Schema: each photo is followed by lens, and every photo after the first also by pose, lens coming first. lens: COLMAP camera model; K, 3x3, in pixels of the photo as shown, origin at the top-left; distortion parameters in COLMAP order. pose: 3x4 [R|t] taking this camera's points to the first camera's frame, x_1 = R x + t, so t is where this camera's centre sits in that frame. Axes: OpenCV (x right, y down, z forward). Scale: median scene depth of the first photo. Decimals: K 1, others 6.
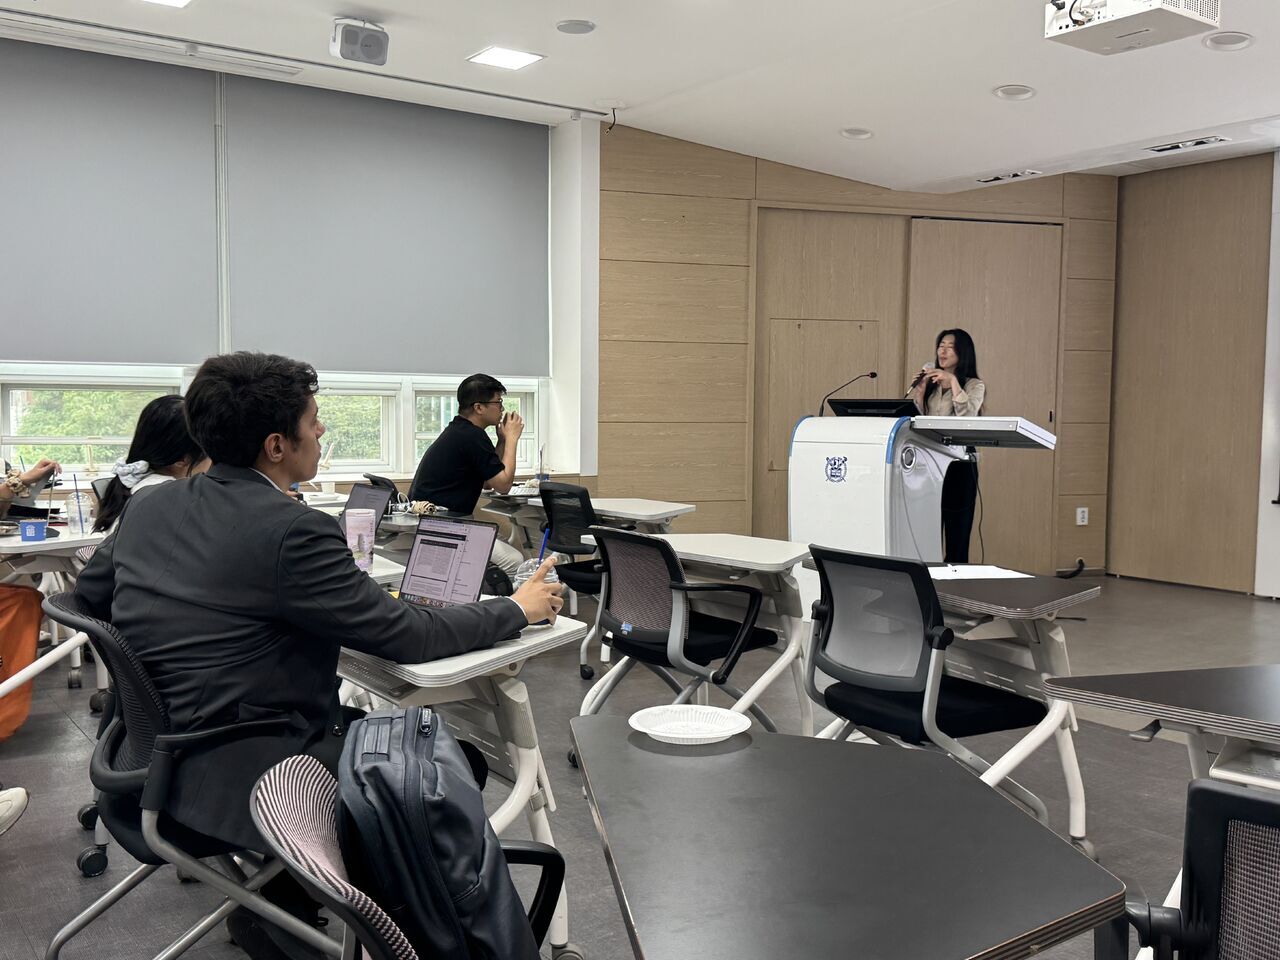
lens RADIAL K [[1209.8, 0, 645.9], [0, 1209.8, 472.7], [0, 0, 1]] dist [0.178694, -0.392100]
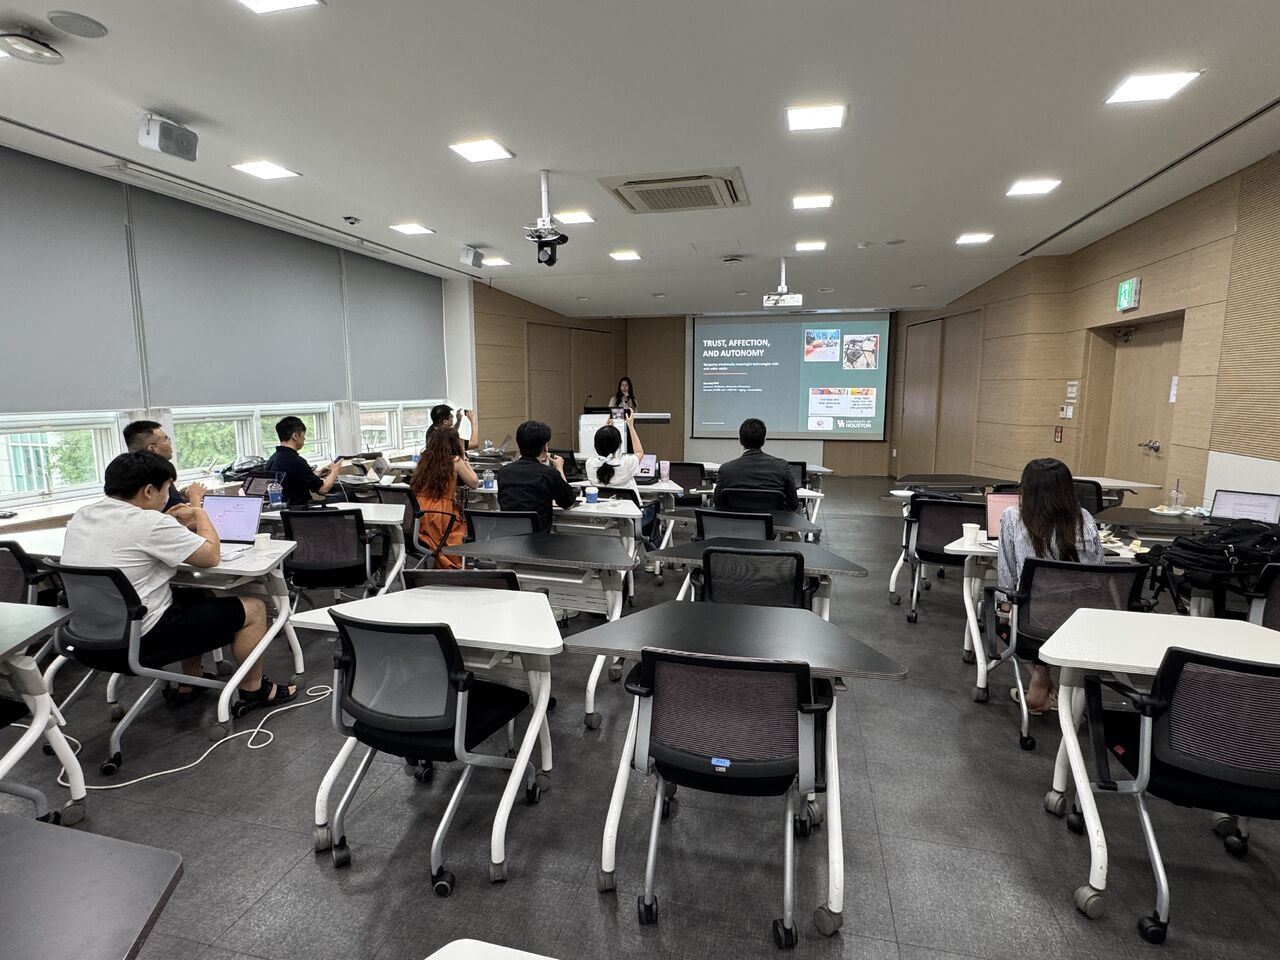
lens RADIAL K [[652.4, 0, 640.0], [0, 652.4, 480.0], [0, 0, 1]] dist [-0.002474, -0.000855]
pose [[0.760308, -0.099793, 0.641851, -0.858601], [0.047780, 0.994043, 0.097954, -0.050770], [-0.647803, -0.043808, 0.760547, -0.121306]]
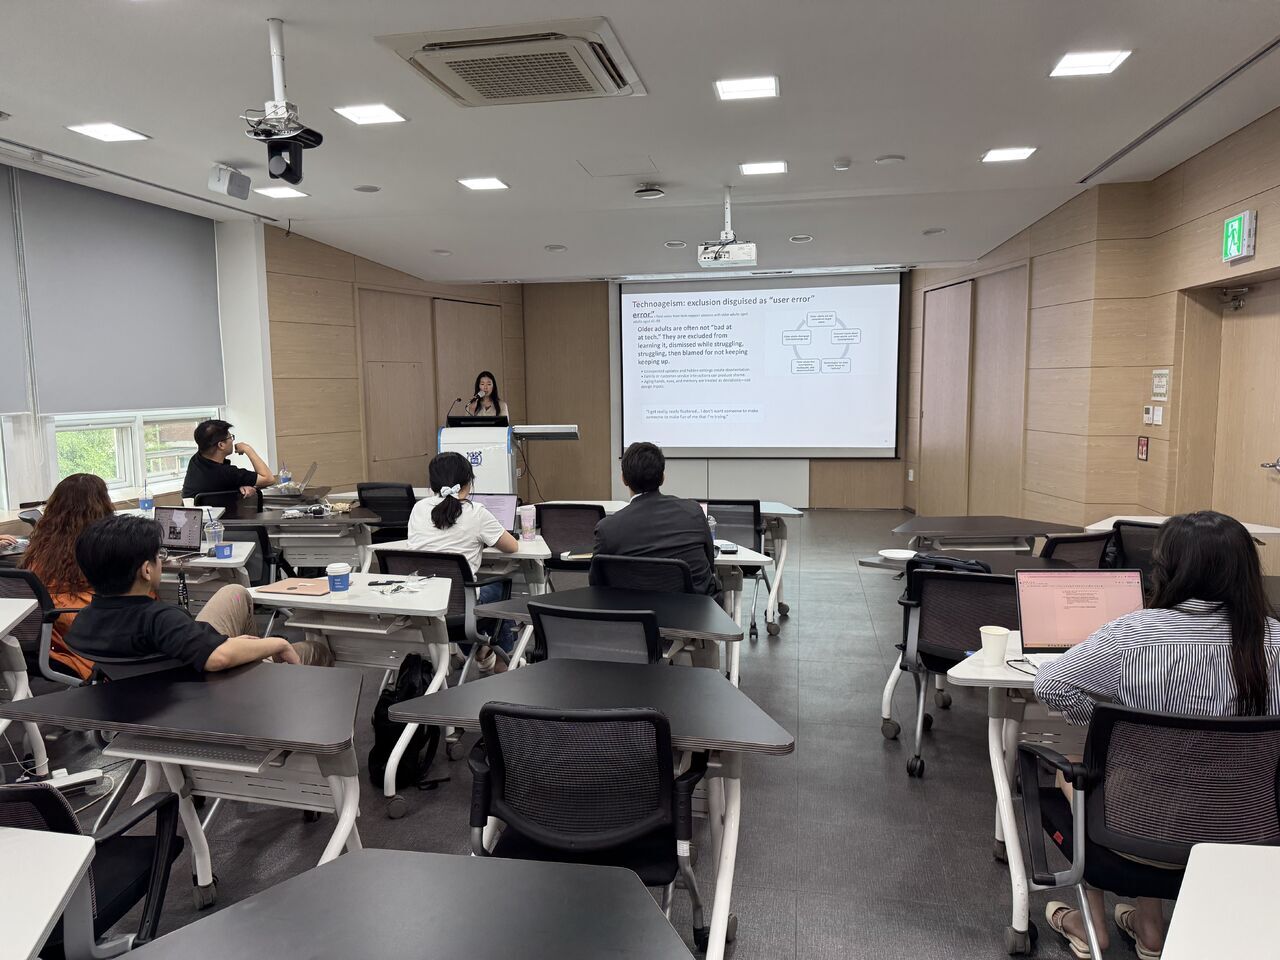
lens RADIAL K [[887.9, 0, 640.0], [0, 887.9, 480.0], [0, 0, 1]] dist [0.082929, -0.118992]
pose [[0.719473, -0.091697, 0.688440, -0.678068], [0.060768, 0.995756, 0.069123, -0.056627], [-0.691856, -0.007897, 0.721992, -0.067808]]
